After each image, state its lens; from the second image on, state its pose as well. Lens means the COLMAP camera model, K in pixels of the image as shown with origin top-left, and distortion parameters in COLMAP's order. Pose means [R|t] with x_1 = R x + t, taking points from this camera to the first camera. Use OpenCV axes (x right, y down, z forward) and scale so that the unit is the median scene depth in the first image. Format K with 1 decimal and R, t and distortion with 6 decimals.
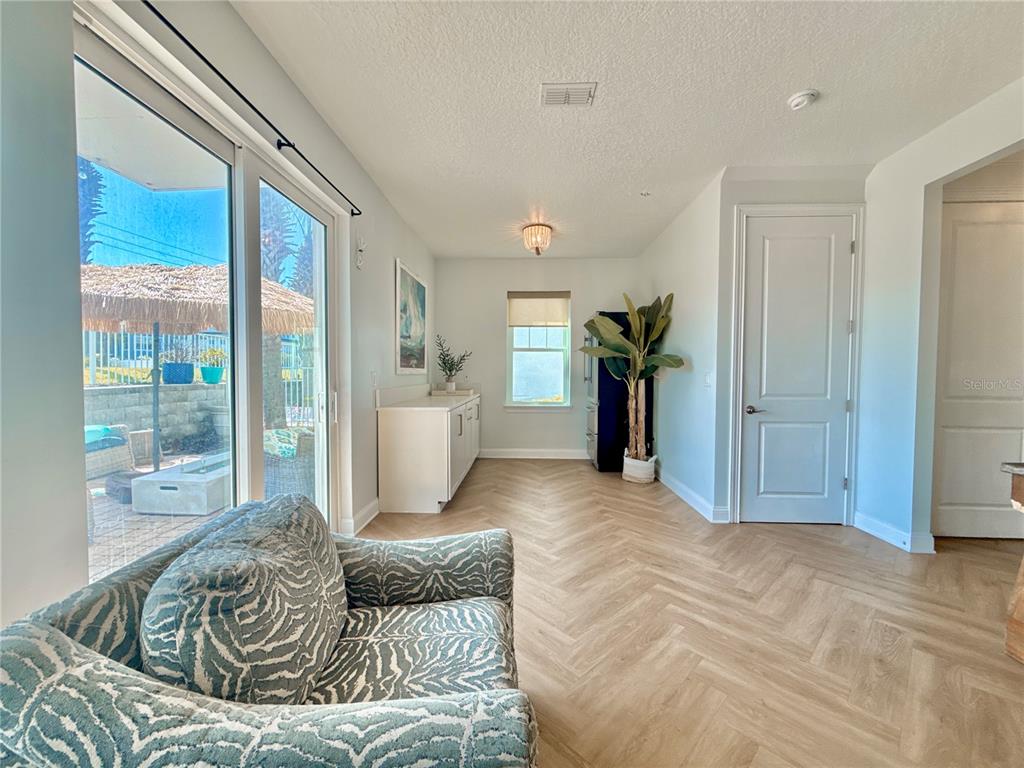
lens RADIAL K [[406.6, 0, 508.5], [0, 406.6, 384.1], [0, 0, 1]] dist [-0.000518, 0.002919]
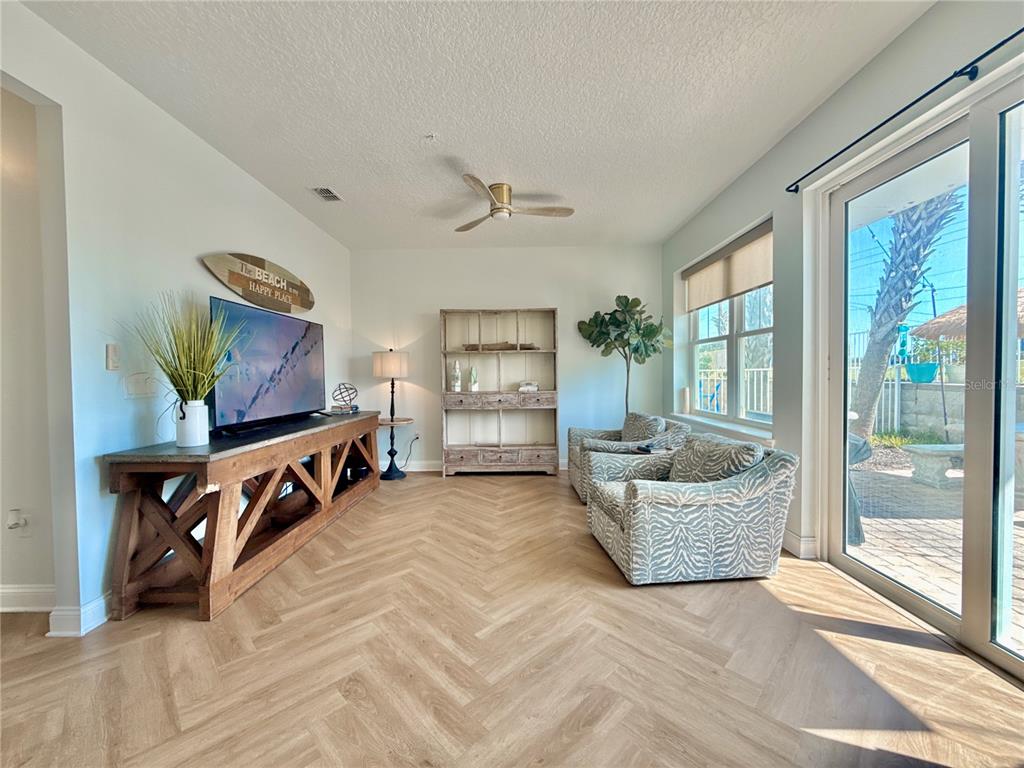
lens RADIAL K [[406.6, 0, 508.4], [0, 406.6, 383.4], [0, 0, 1]] dist [-0.000518, 0.002919]
pose [[-0.999642, 0.007494, -0.025681, 0.329402], [0.006190, 0.998706, 0.050487, -0.045889], [0.026026, 0.050310, -0.998394, 1.718092]]
